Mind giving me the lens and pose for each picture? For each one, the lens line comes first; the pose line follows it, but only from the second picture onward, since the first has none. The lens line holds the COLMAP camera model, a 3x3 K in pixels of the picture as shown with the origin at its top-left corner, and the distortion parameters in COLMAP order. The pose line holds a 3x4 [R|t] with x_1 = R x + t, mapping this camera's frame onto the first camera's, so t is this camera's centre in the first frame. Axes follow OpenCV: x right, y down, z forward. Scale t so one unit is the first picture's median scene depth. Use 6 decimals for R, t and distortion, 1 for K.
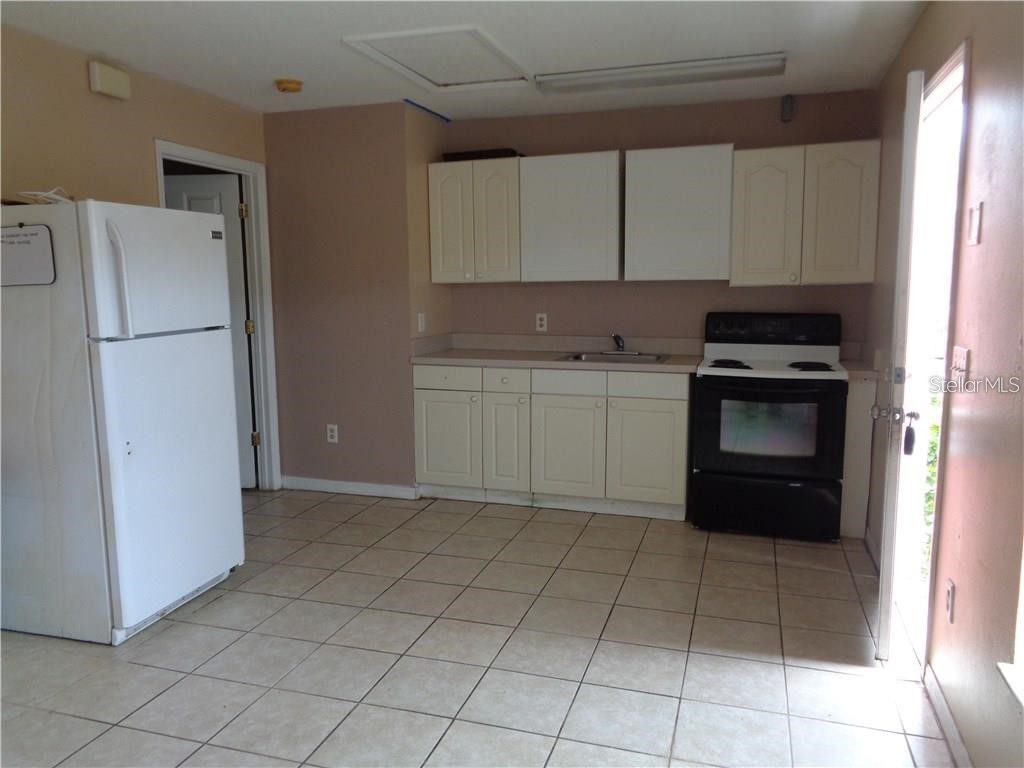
lens RADIAL K [[767.1, 0, 510.5], [0, 767.1, 387.3], [0, 0, 1]] dist [0.014004, 0.017345]
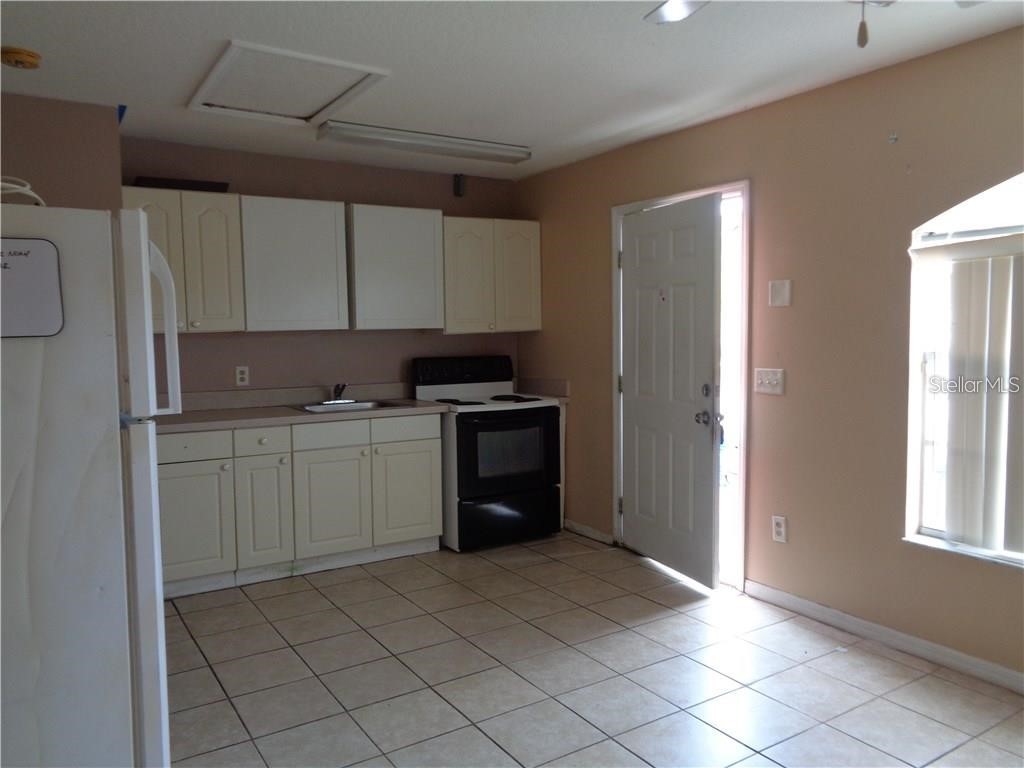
lens RADIAL K [[767.1, 0, 510.4], [0, 767.1, 385.4], [0, 0, 1]] dist [0.014004, 0.017345]
pose [[0.640703, -0.059799, 0.765456, -0.520880], [0.112445, 0.993521, -0.016504, -0.026819], [-0.759510, 0.096646, 0.643276, 0.207983]]
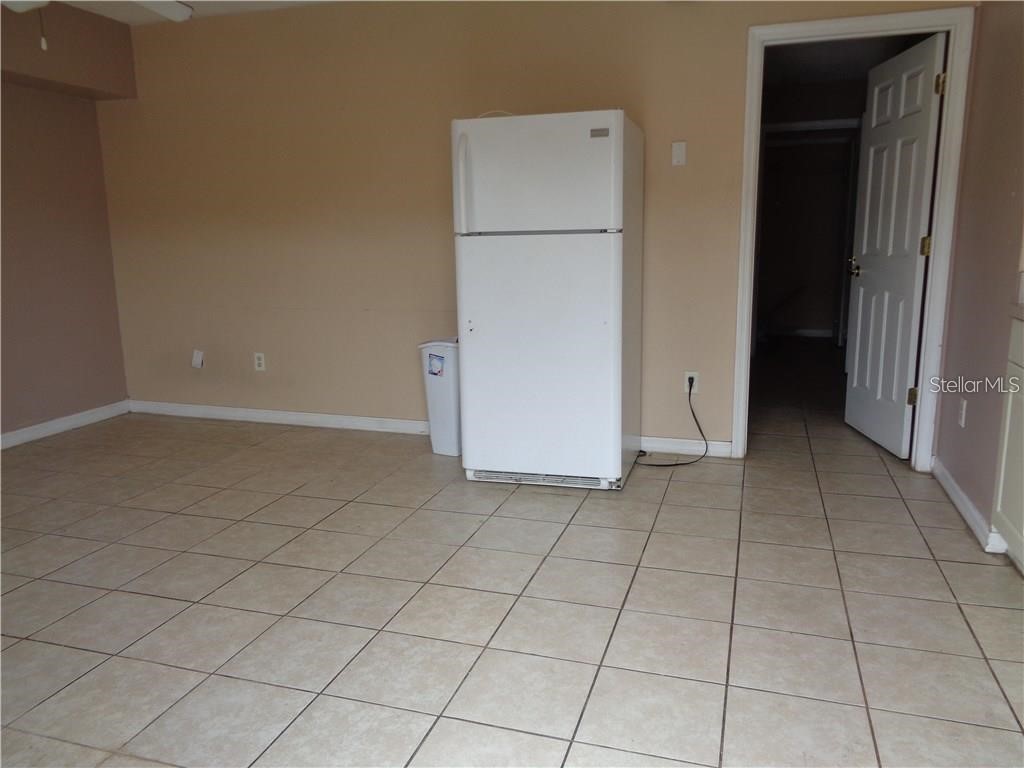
lens RADIAL K [[767.1, 0, 511.7], [0, 767.1, 379.4], [0, 0, 1]] dist [0.014004, 0.017345]
pose [[-0.008929, 0.187652, -0.982195, 0.460971], [-0.121916, 0.974702, 0.187329, -0.047762], [0.992500, 0.121418, 0.014175, 0.681823]]
